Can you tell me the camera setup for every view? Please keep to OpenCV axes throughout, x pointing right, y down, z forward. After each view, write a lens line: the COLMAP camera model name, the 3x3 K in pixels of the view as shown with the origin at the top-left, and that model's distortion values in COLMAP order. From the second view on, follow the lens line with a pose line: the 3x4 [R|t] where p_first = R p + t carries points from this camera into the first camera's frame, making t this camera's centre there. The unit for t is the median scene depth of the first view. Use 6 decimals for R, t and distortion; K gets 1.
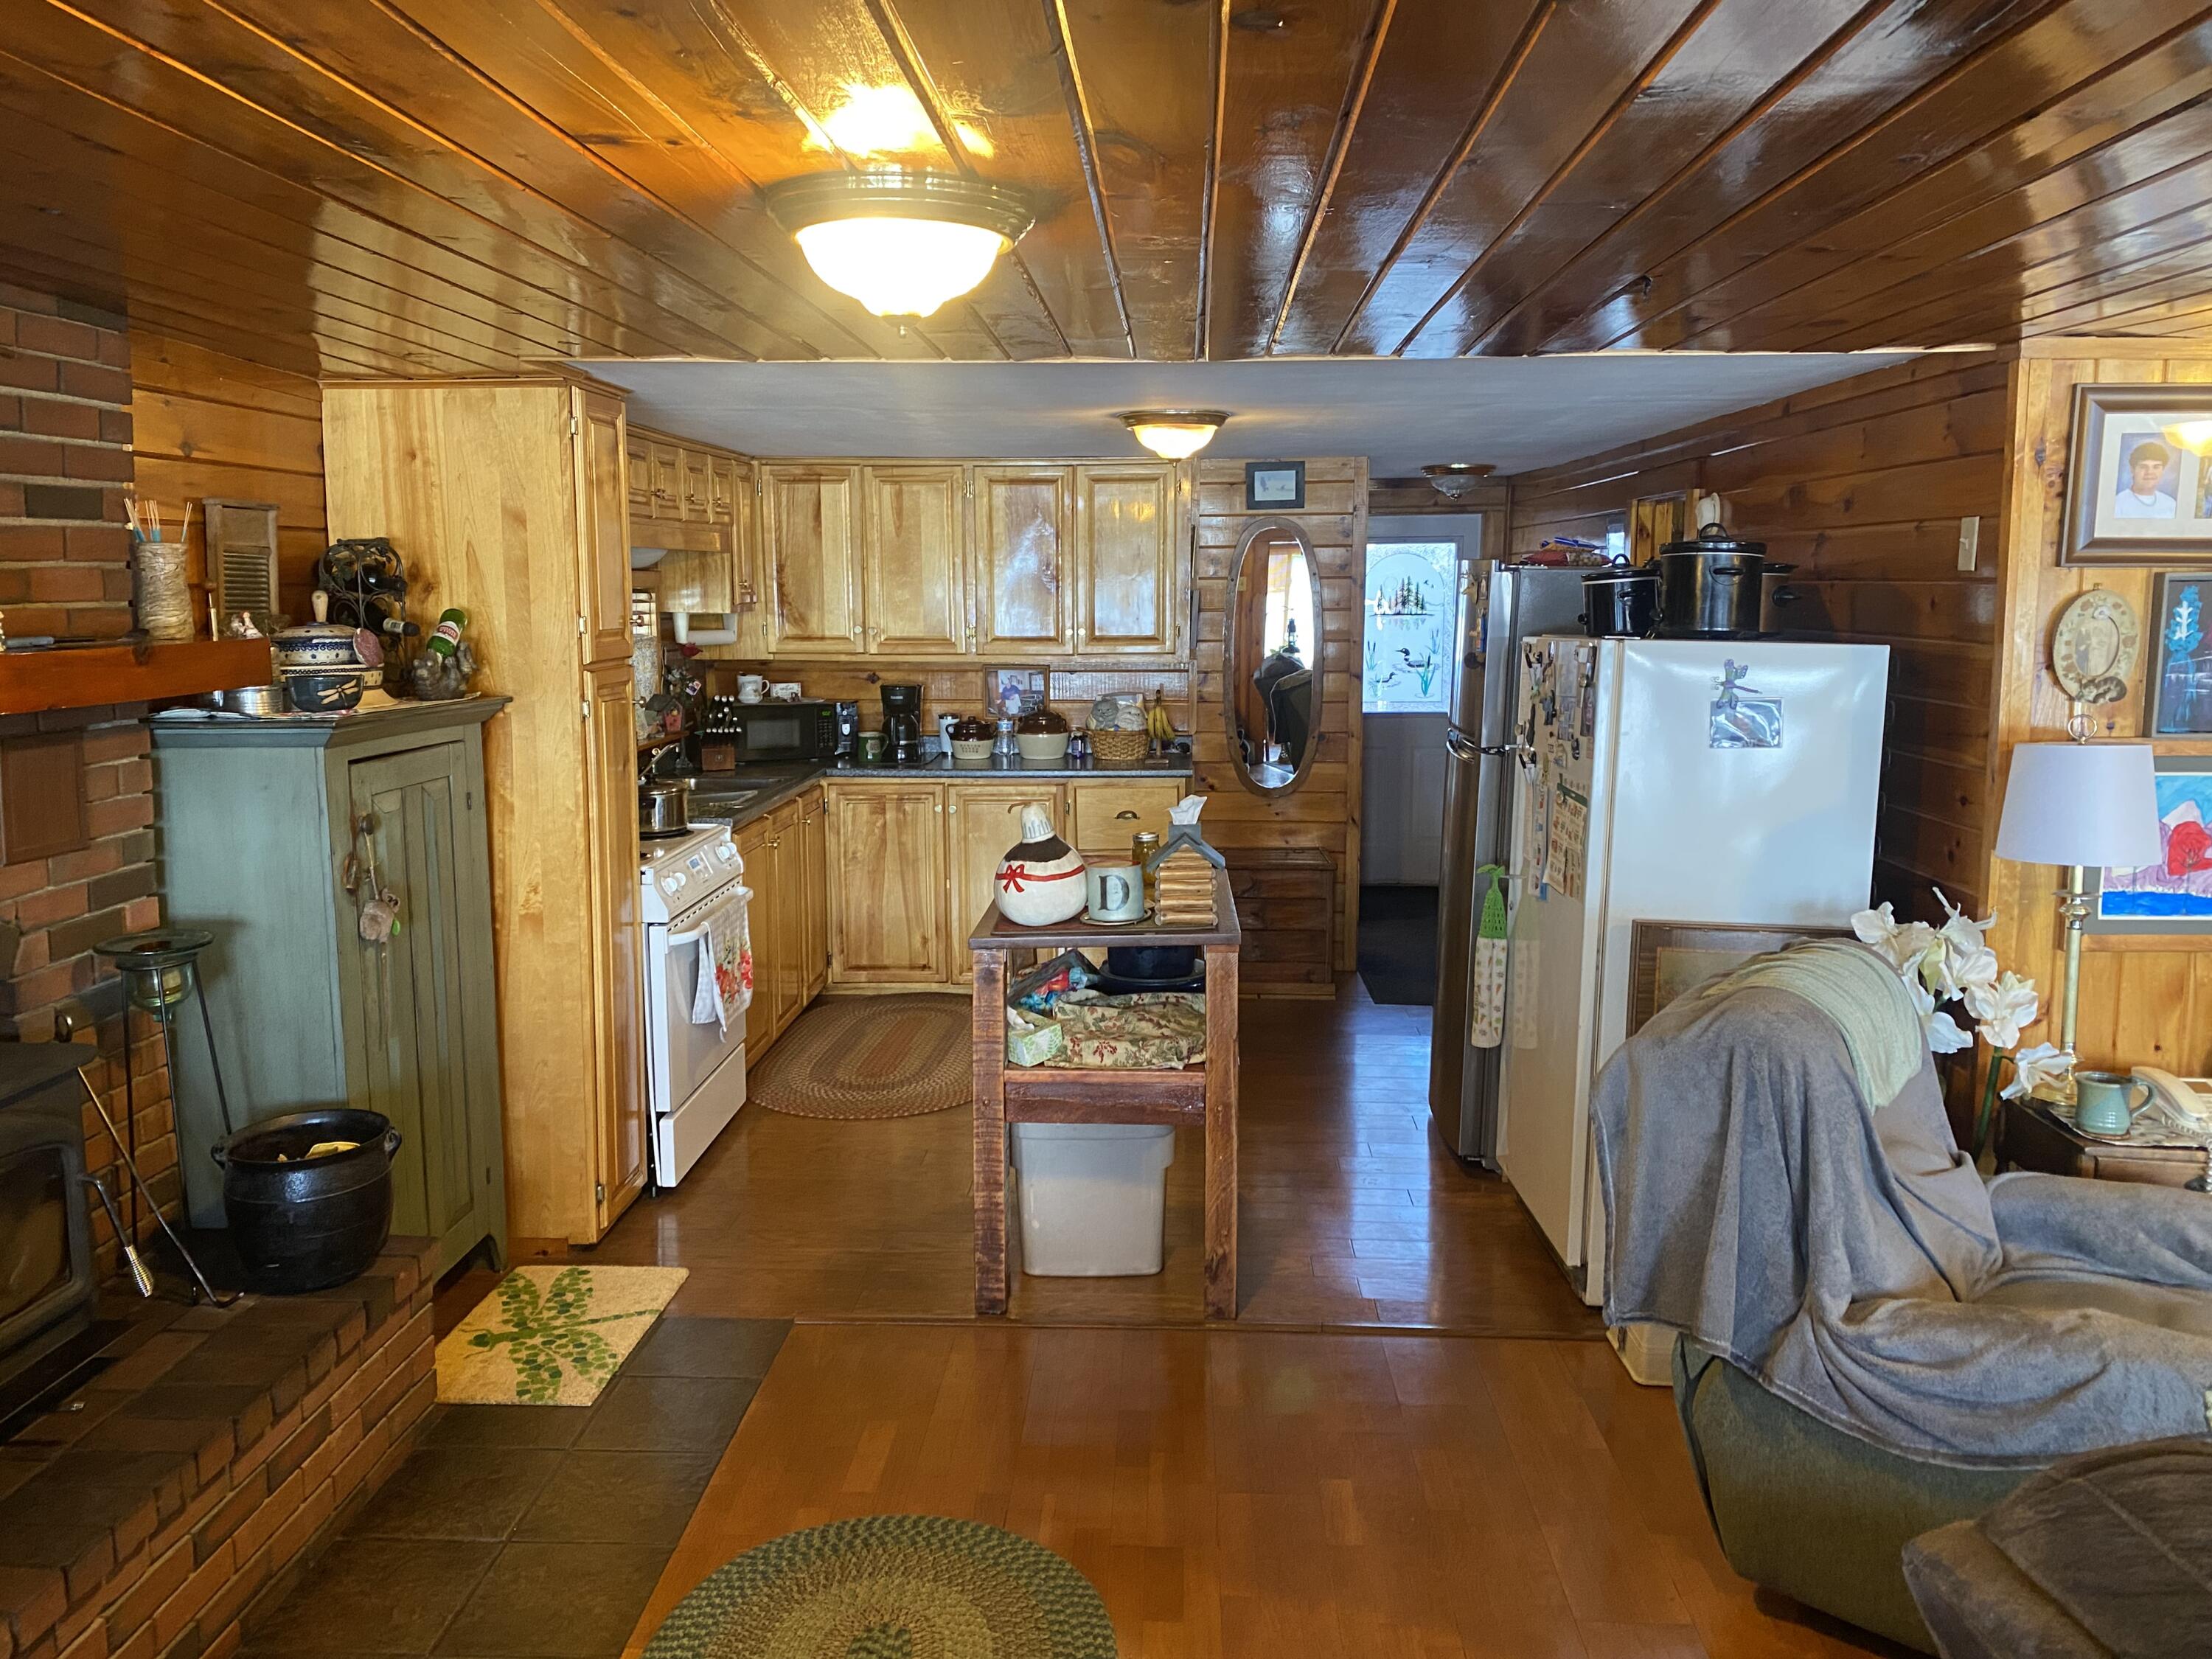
lens RADIAL K [[1667.3, 0, 1106.0], [0, 1667.3, 829.5], [0, 0, 1]] dist [0.058459, -0.142073]
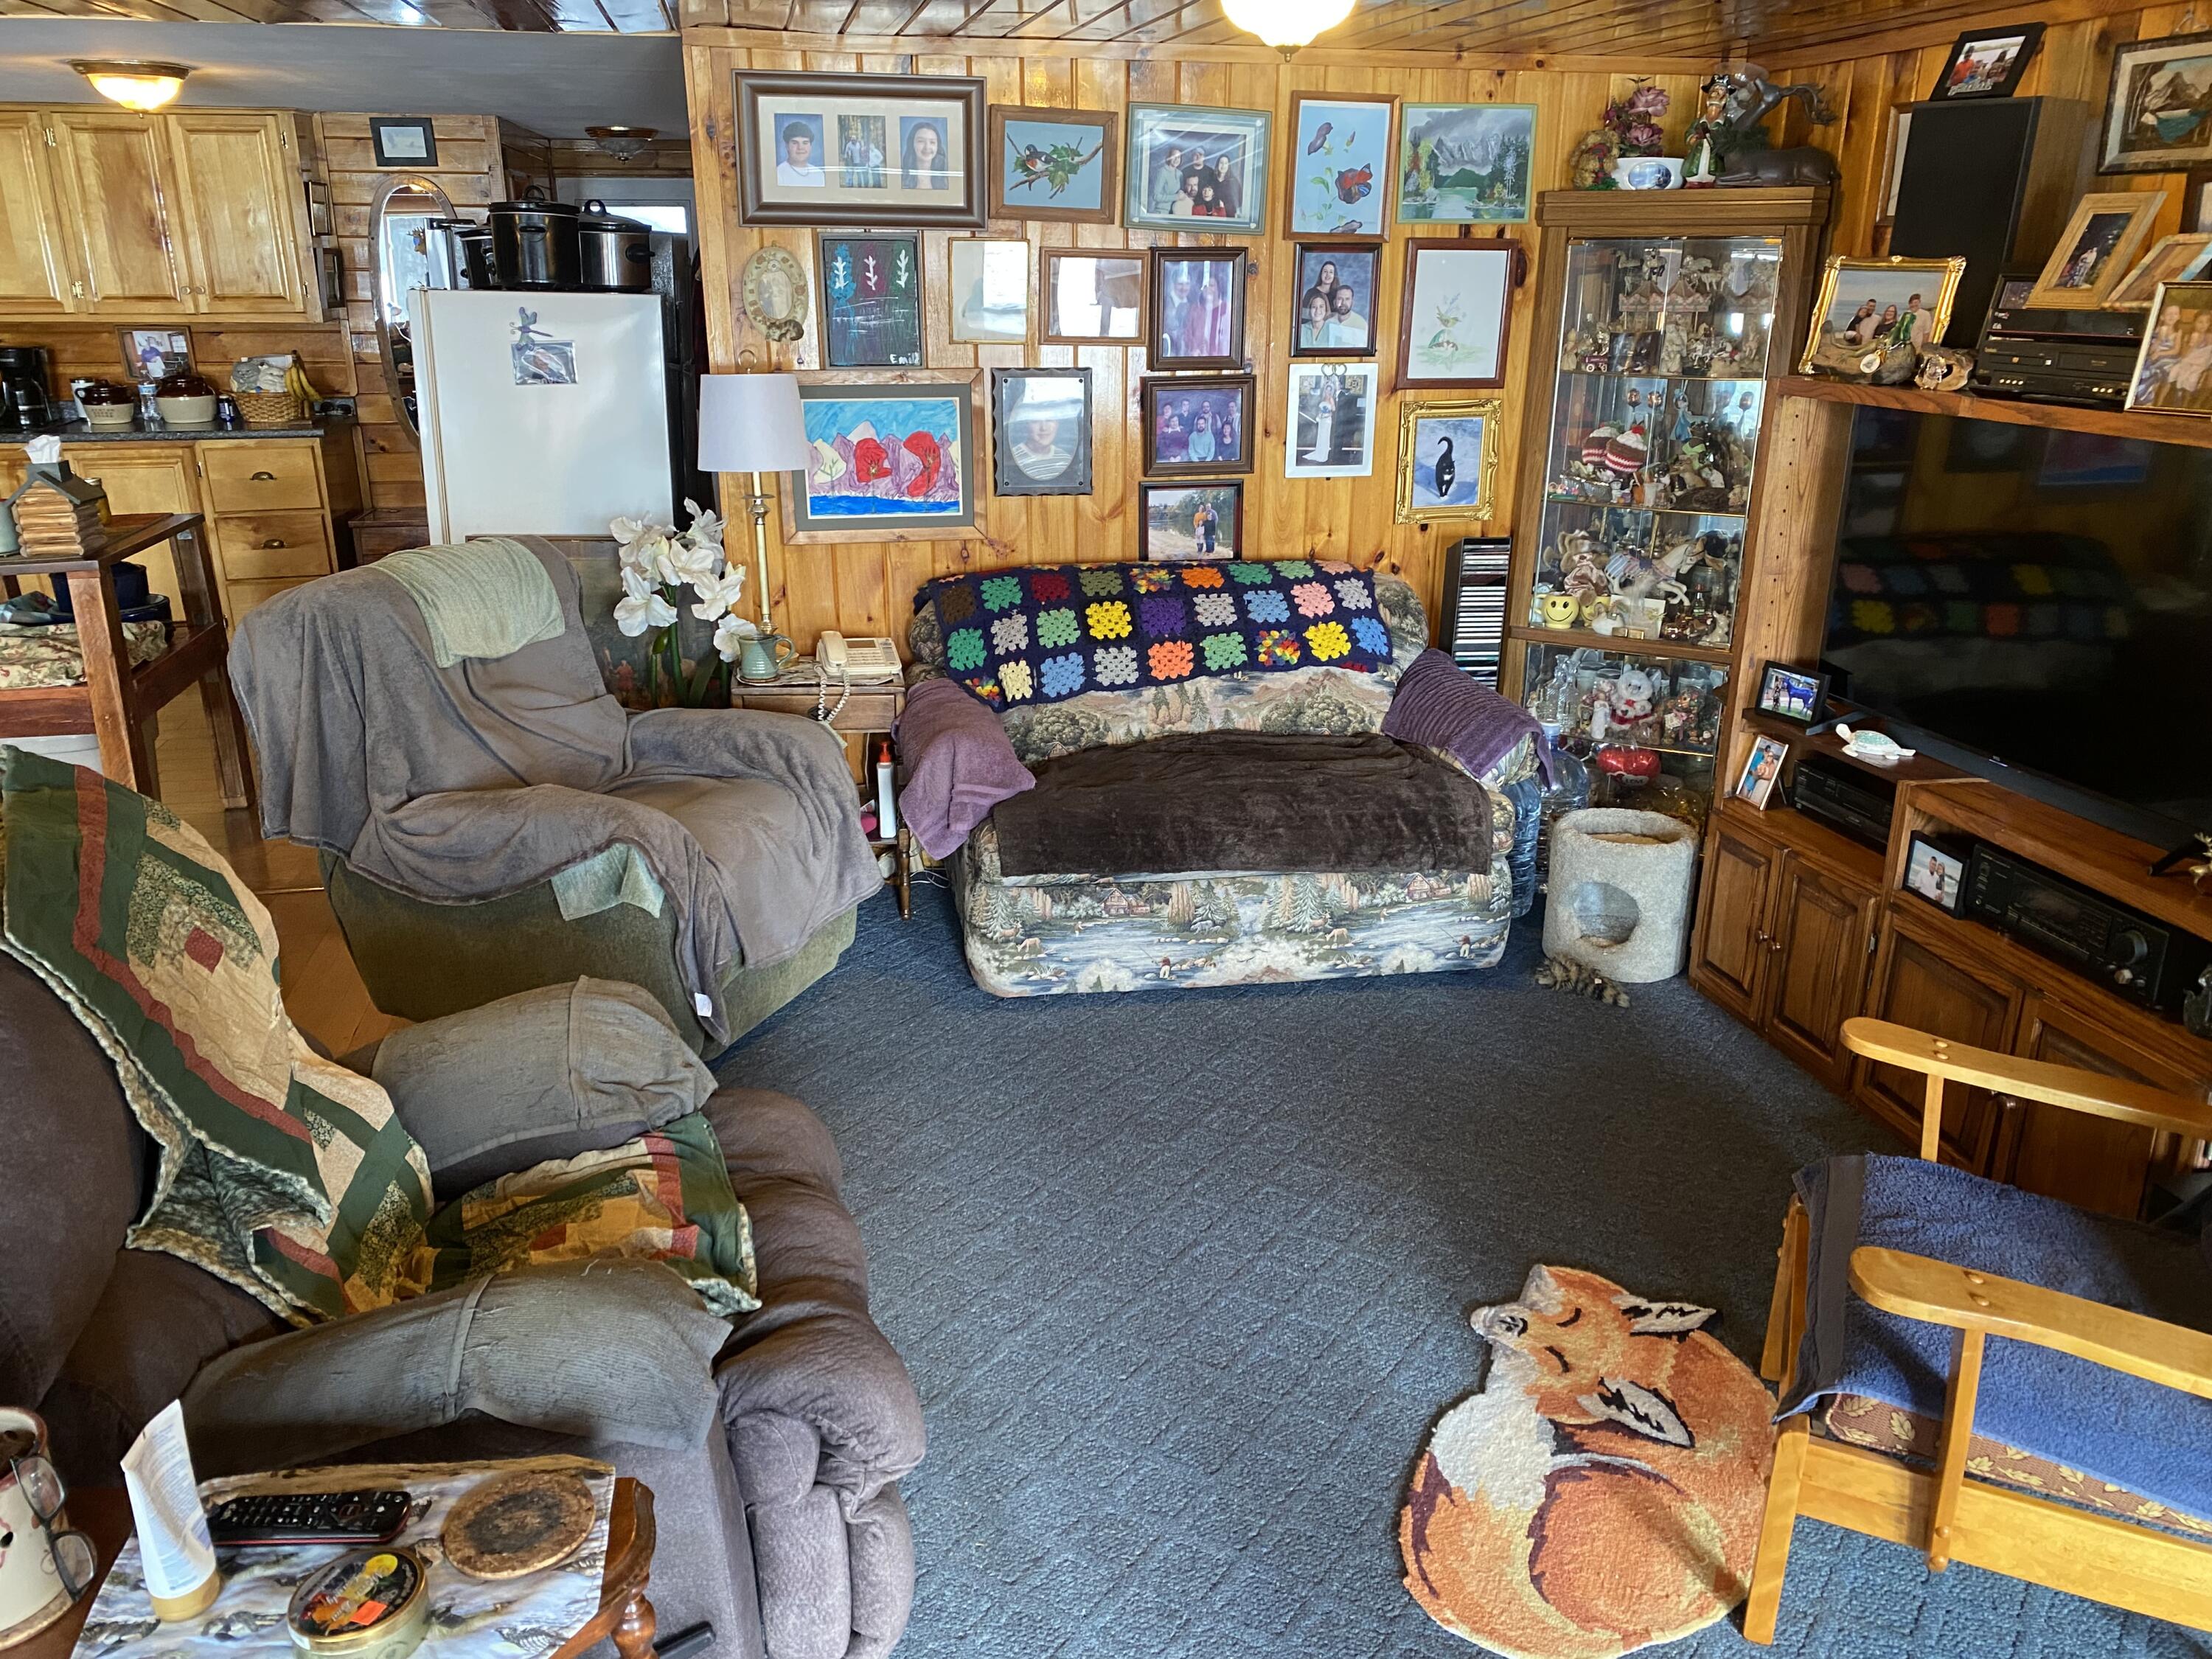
lens RADIAL K [[1666.1, 0, 1110.6], [0, 1666.1, 800.1], [0, 0, 1]] dist [0.002457, -0.001782]
pose [[0.960000, -0.076720, 0.269285, 0.435805], [0.029949, 0.984347, 0.173676, 0.048859], [-0.278394, -0.158664, 0.947271, -0.282505]]
